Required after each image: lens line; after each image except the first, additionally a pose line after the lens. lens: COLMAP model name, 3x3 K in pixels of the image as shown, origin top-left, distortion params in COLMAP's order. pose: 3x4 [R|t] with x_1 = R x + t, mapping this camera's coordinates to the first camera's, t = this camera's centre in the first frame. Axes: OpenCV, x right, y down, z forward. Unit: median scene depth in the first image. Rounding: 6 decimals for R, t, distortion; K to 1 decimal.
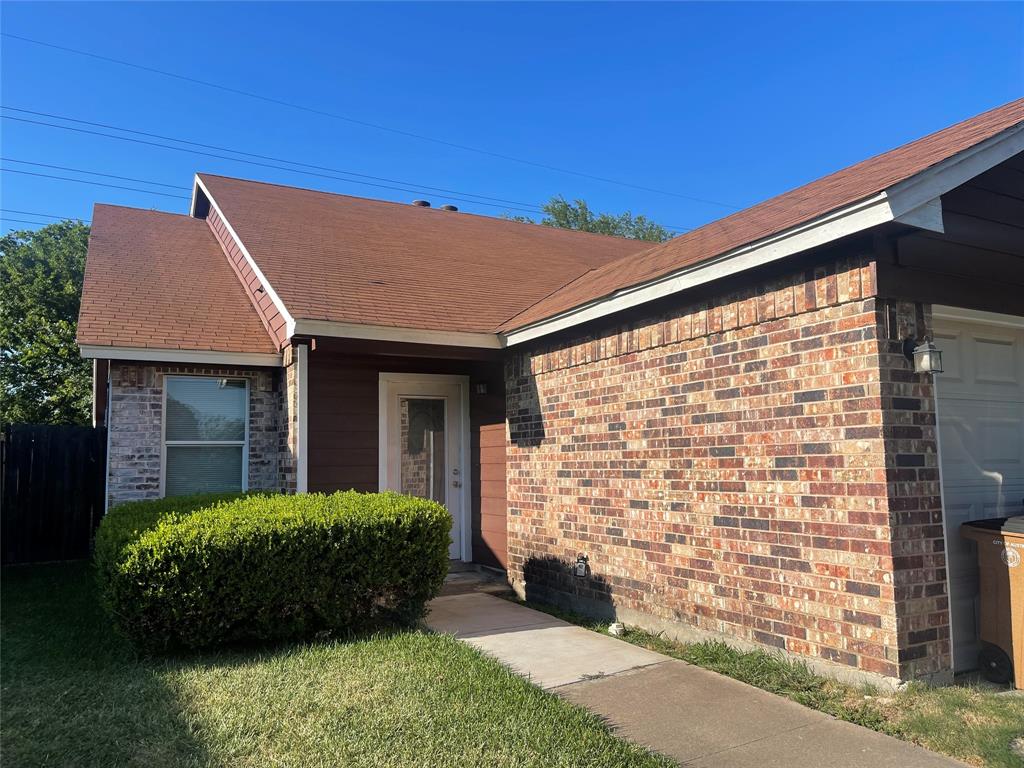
lens RADIAL K [[769.3, 0, 508.8], [0, 769.3, 394.1], [0, 0, 1]] dist [0.056535, -0.065446]
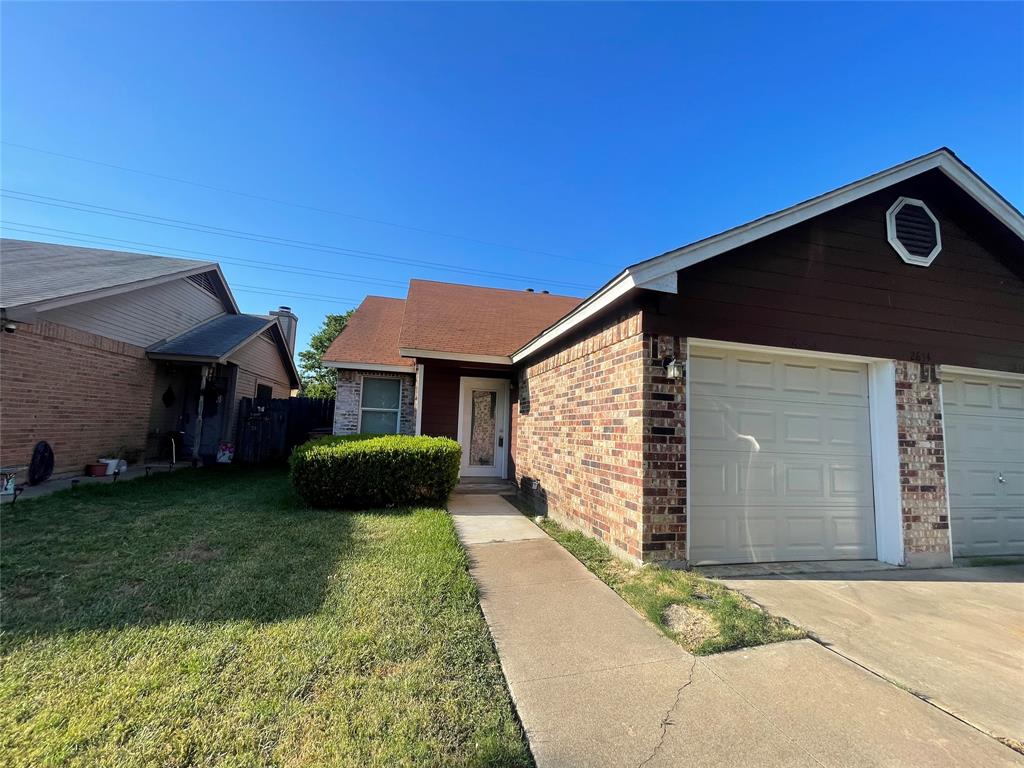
lens RADIAL K [[411.4, 0, 506.0], [0, 411.4, 388.2], [0, 0, 1]] dist [0.001866, -0.001053]
pose [[0.967817, 0.027470, -0.250153, 0.319794], [-0.030294, 0.999513, -0.007444, 0.008509], [0.249827, 0.014783, 0.968178, 0.050218]]
